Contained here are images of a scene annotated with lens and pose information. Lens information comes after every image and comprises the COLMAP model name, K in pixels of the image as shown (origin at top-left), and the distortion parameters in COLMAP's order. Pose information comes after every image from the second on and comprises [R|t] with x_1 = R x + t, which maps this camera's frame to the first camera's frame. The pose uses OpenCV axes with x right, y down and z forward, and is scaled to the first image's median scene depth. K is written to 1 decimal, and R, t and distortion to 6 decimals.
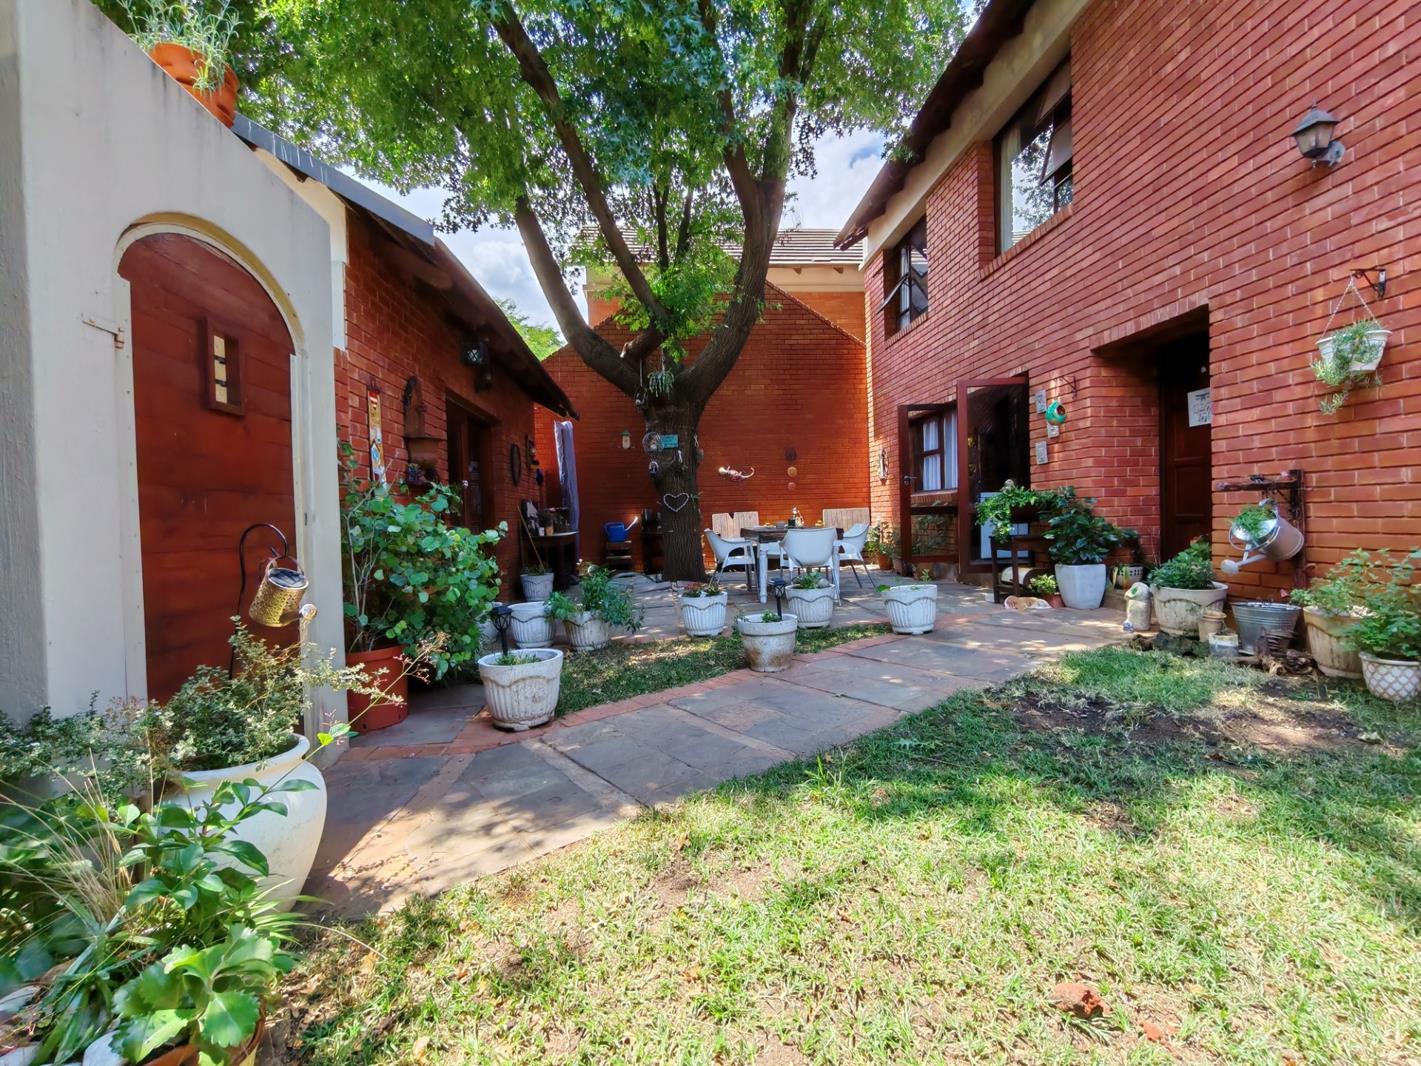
lens RADIAL K [[649.2, 0, 709.2], [0, 649.2, 525.5], [0, 0, 1]] dist [-0.002705, 0.000461]
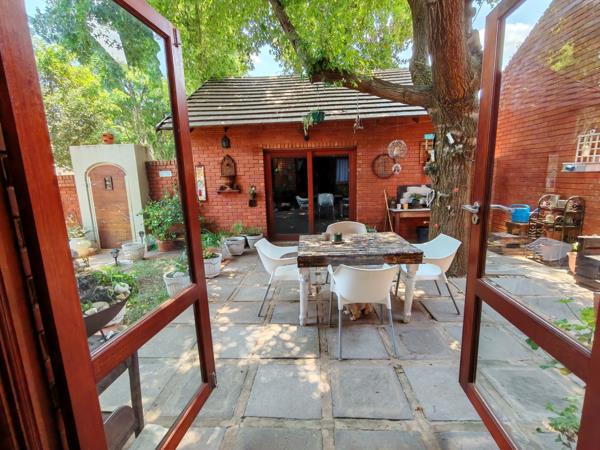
lens RADIAL K [[274.1, 0, 299.5], [0, 274.1, 221.8], [0, 0, 1]] dist [-0.002705, 0.000461]
pose [[-0.130095, 0.200883, -0.970938, 0.925418], [0.020066, 0.979593, 0.199985, -0.197145], [0.991298, 0.006535, -0.131471, 1.732346]]
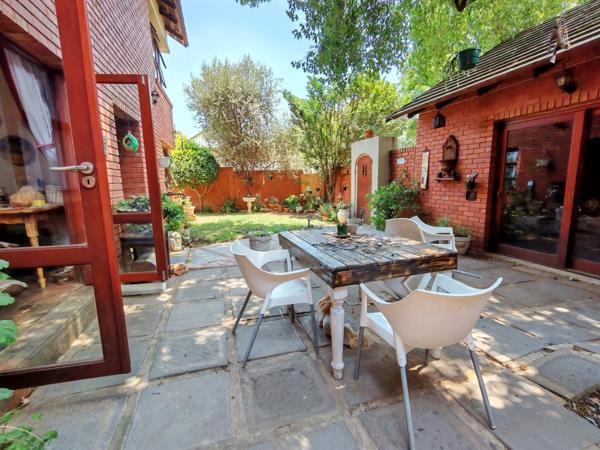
lens RADIAL K [[274.1, 0, 299.5], [0, 274.1, 221.8], [0, 0, 1]] dist [-0.002705, 0.000461]
pose [[-0.975702, 0.073629, -0.206362, 0.420872], [0.038085, 0.984500, 0.171197, -0.117227], [0.215768, 0.159178, -0.963383, 2.250422]]
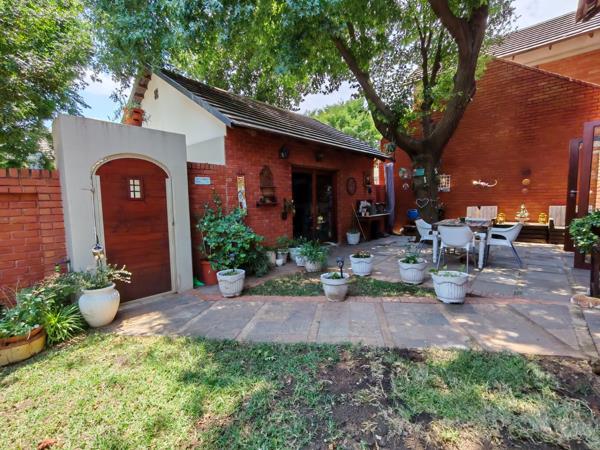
lens RADIAL K [[274.1, 0, 299.5], [0, 274.1, 221.8], [0, 0, 1]] dist [-0.002705, 0.000461]
pose [[0.686968, 0.073053, -0.723006, 0.617775], [-0.008713, 0.995691, 0.092327, -0.108282], [0.726635, -0.057126, 0.684644, 0.304776]]
